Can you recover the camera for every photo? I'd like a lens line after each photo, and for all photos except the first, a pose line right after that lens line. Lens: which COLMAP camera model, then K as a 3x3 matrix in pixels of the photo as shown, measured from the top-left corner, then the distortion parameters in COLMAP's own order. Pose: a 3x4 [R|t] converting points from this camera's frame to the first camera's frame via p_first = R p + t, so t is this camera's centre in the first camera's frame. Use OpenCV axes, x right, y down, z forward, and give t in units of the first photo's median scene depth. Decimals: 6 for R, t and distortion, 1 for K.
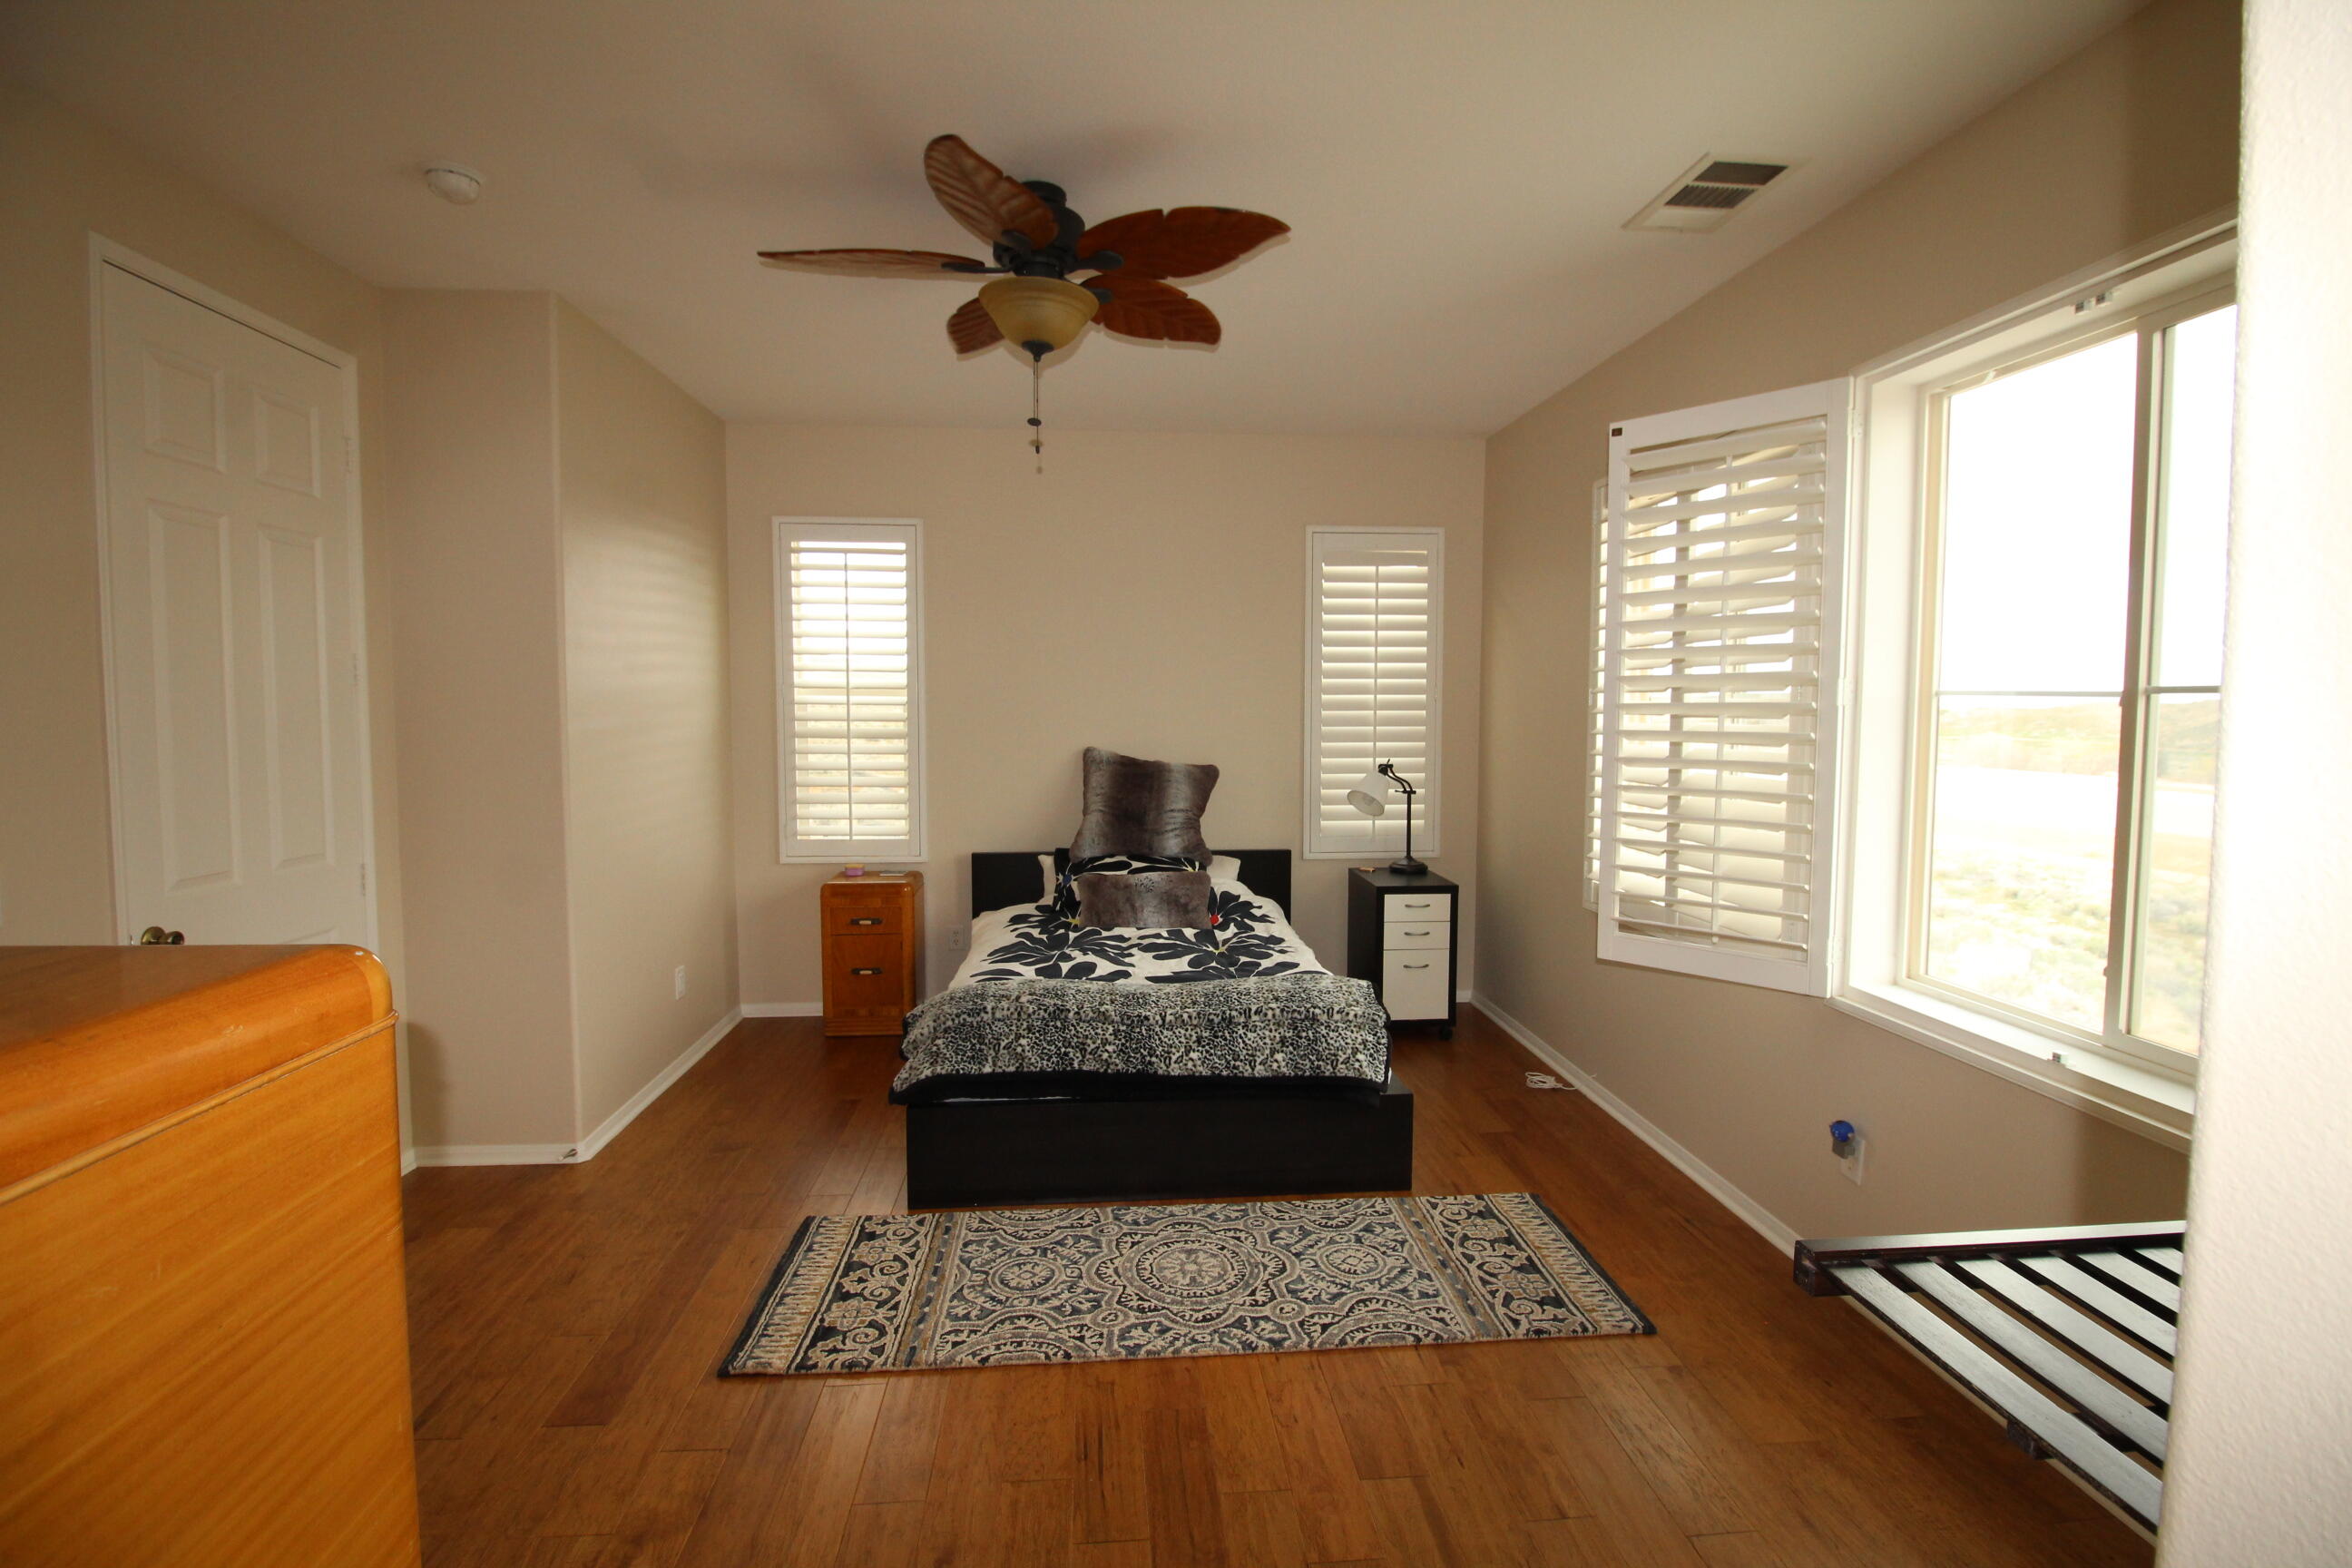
lens RADIAL K [[1133.3, 0, 1176.3], [0, 1133.3, 776.2], [0, 0, 1]] dist [-0.004898, -0.007354]
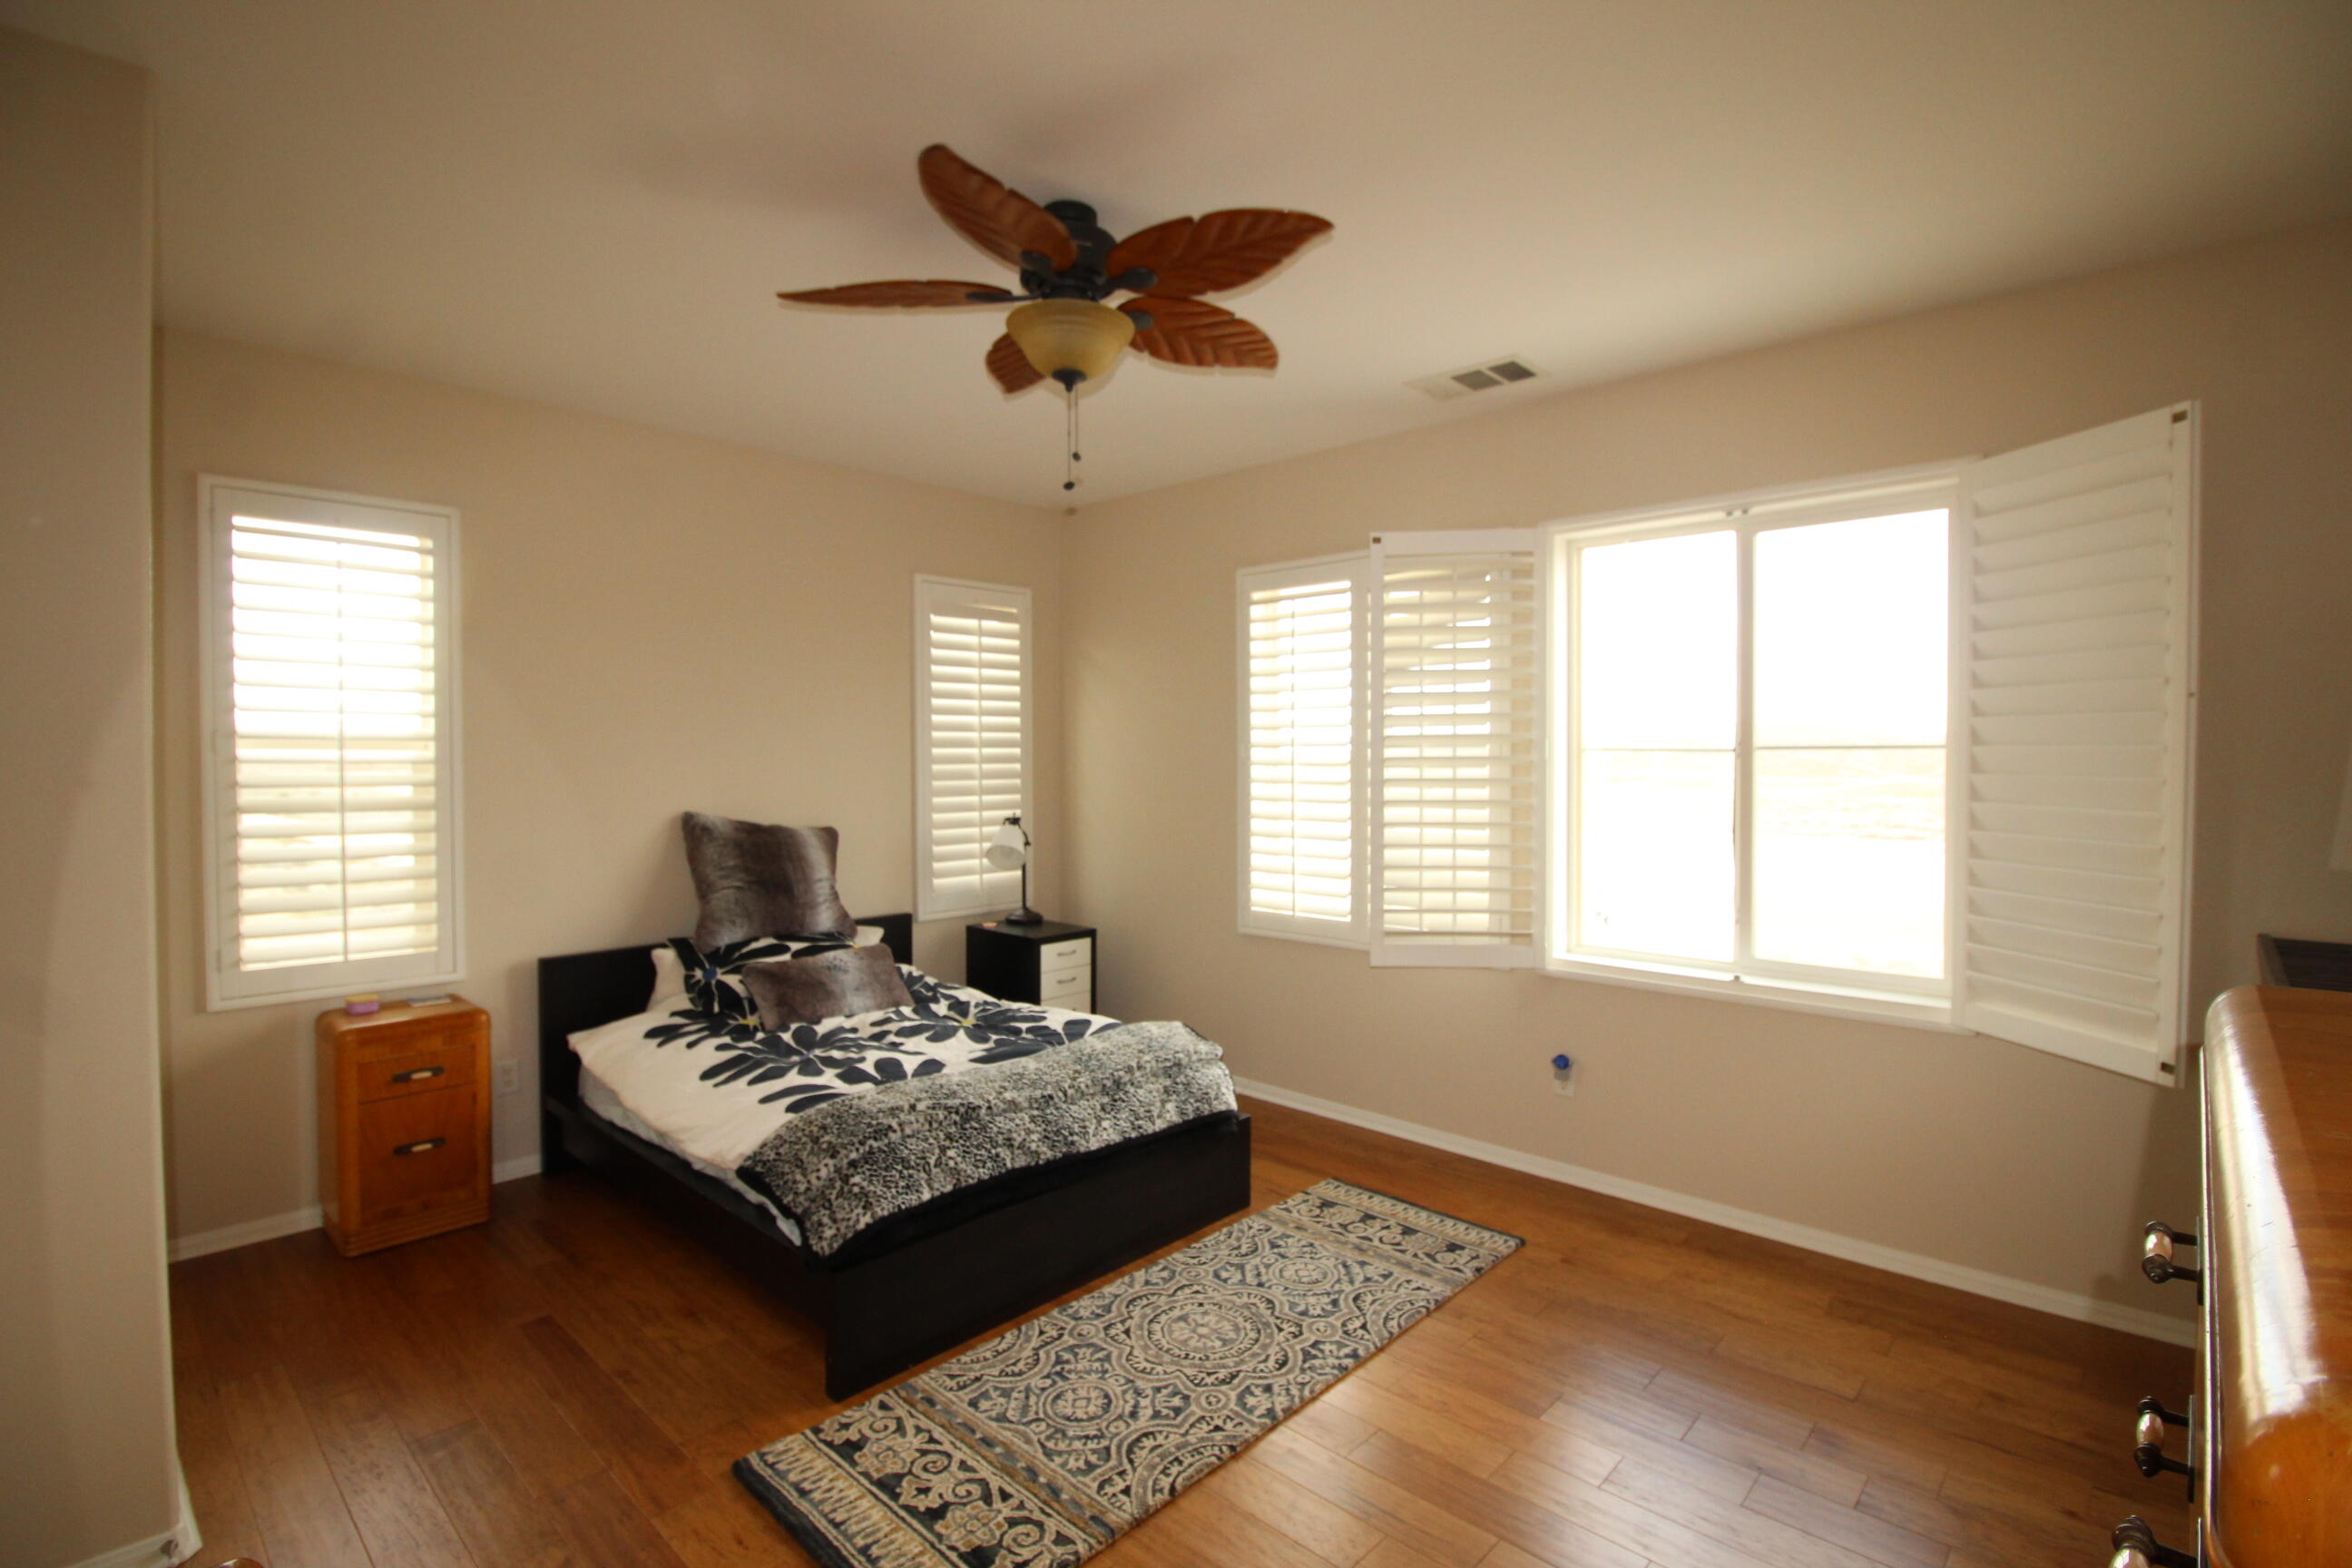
lens RADIAL K [[1133.3, 0, 1180.1], [0, 1133.3, 777.5], [0, 0, 1]] dist [-0.004898, -0.007354]
pose [[0.726317, -0.017530, 0.687136, -0.588700], [0.047671, 0.998552, -0.024915, -0.020296], [-0.685705, 0.050853, 0.726101, 0.241057]]
